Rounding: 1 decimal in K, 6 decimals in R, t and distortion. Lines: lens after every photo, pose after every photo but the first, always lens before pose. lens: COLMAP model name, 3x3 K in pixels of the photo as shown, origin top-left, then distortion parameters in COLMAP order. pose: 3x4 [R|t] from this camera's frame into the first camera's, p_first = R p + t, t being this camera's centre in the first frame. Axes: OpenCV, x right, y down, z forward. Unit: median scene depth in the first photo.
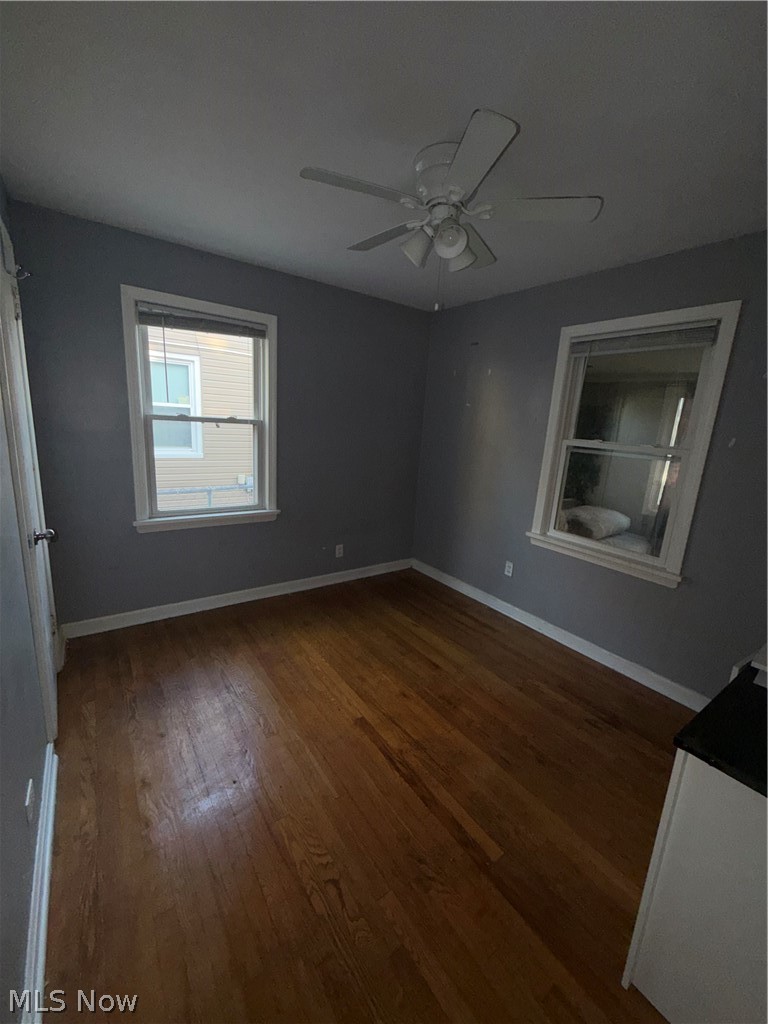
lens RADIAL K [[409.0, 0, 385.5], [0, 409.0, 513.3], [0, 0, 1]] dist [0.001648, -0.000106]
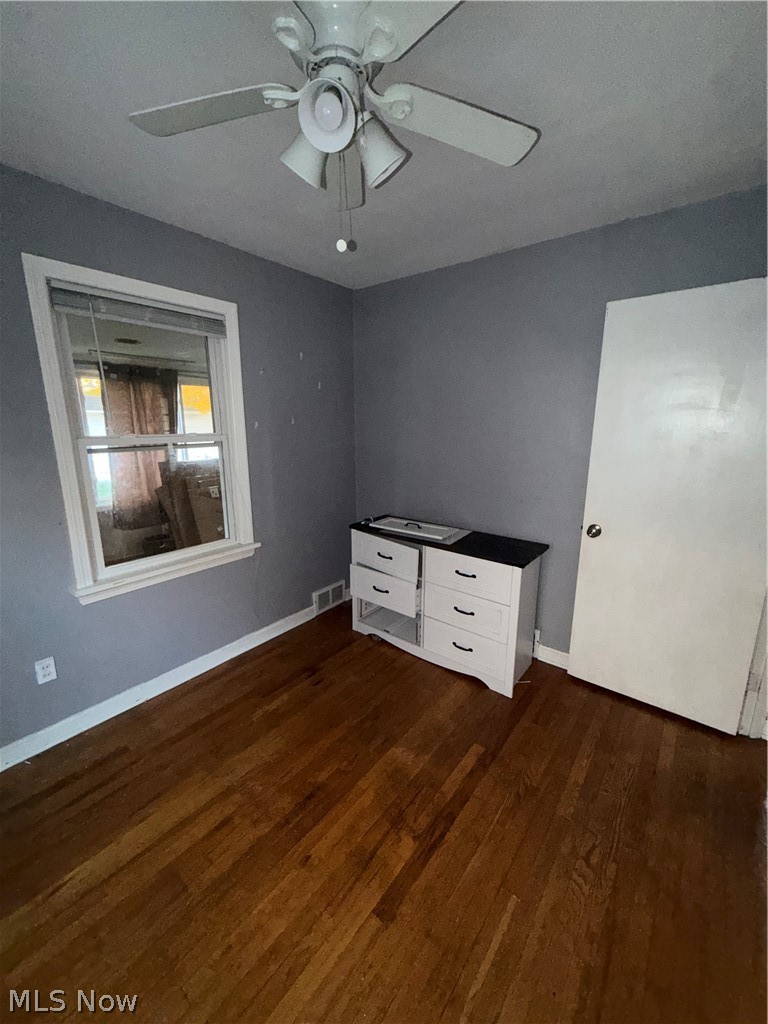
lens RADIAL K [[409.0, 0, 383.2], [0, 409.0, 511.1], [0, 0, 1]] dist [0.001648, -0.000106]
pose [[-0.272824, -0.270450, 0.923268, -0.435338], [0.194523, 0.924346, 0.328247, -0.244547], [-0.942193, 0.269151, -0.199575, 0.885021]]
